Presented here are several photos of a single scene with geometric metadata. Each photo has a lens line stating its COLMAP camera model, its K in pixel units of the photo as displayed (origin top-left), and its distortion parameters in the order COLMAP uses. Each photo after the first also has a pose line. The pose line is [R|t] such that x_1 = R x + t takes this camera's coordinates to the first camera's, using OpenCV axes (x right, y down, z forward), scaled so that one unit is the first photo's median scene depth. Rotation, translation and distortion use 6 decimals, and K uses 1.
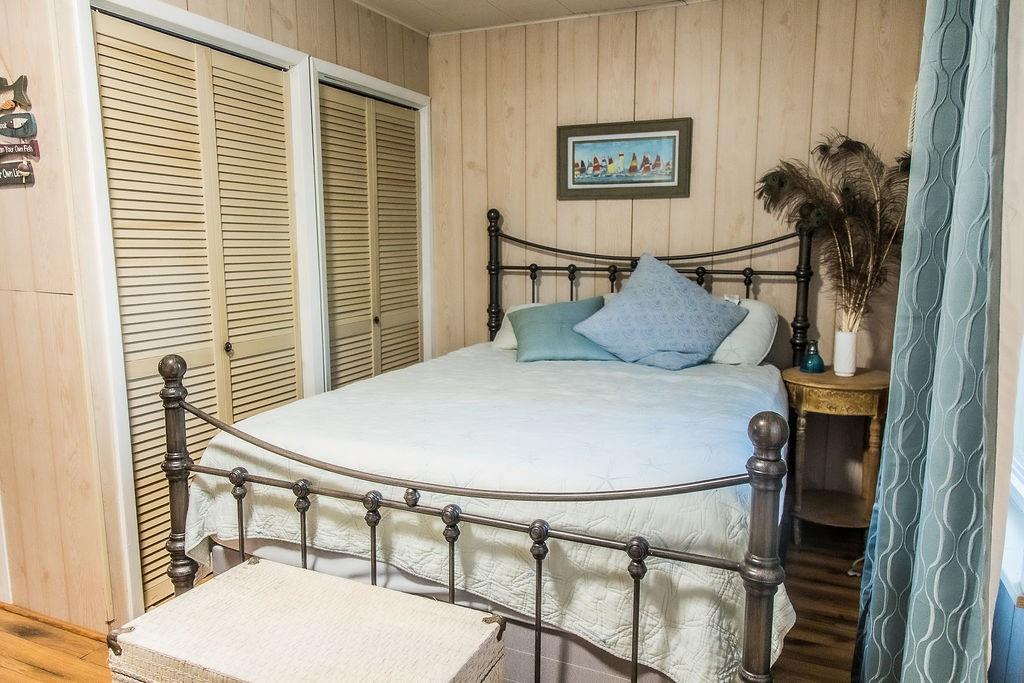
lens RADIAL K [[689.6, 0, 512.0], [0, 689.6, 341.5], [0, 0, 1]] dist [0.011508, 0.001371]
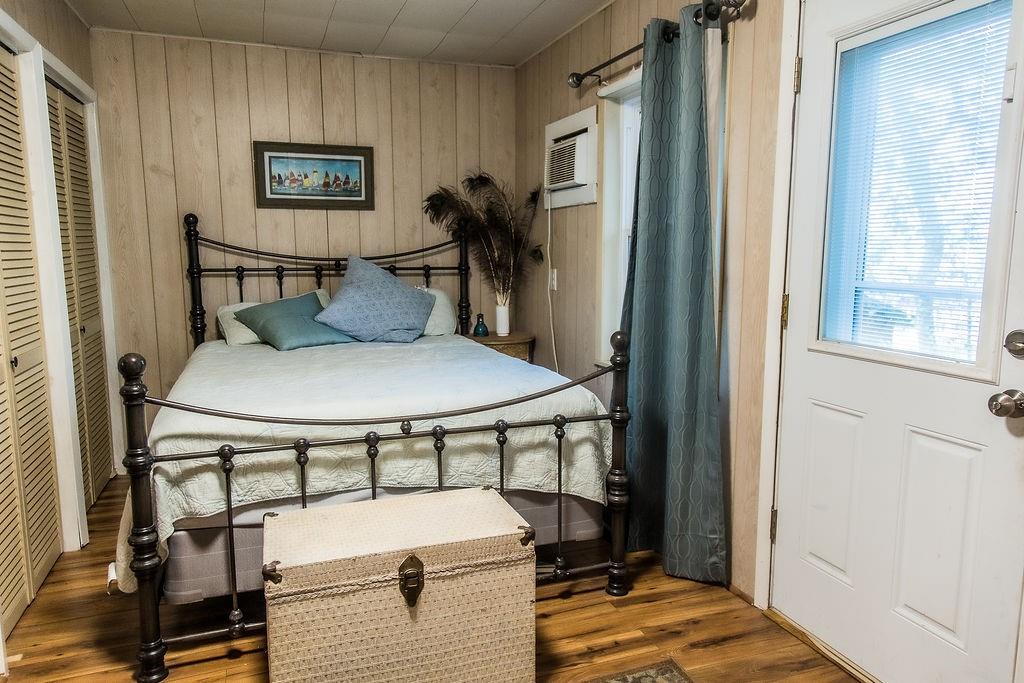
lens RADIAL K [[689.6, 0, 512.0], [0, 689.6, 341.5], [0, 0, 1]] dist [0.011508, 0.001371]
pose [[0.724415, -0.095005, 0.682786, -0.448407], [0.102227, 0.994312, 0.029891, 0.017078], [-0.681742, 0.048146, 0.730006, -0.076801]]
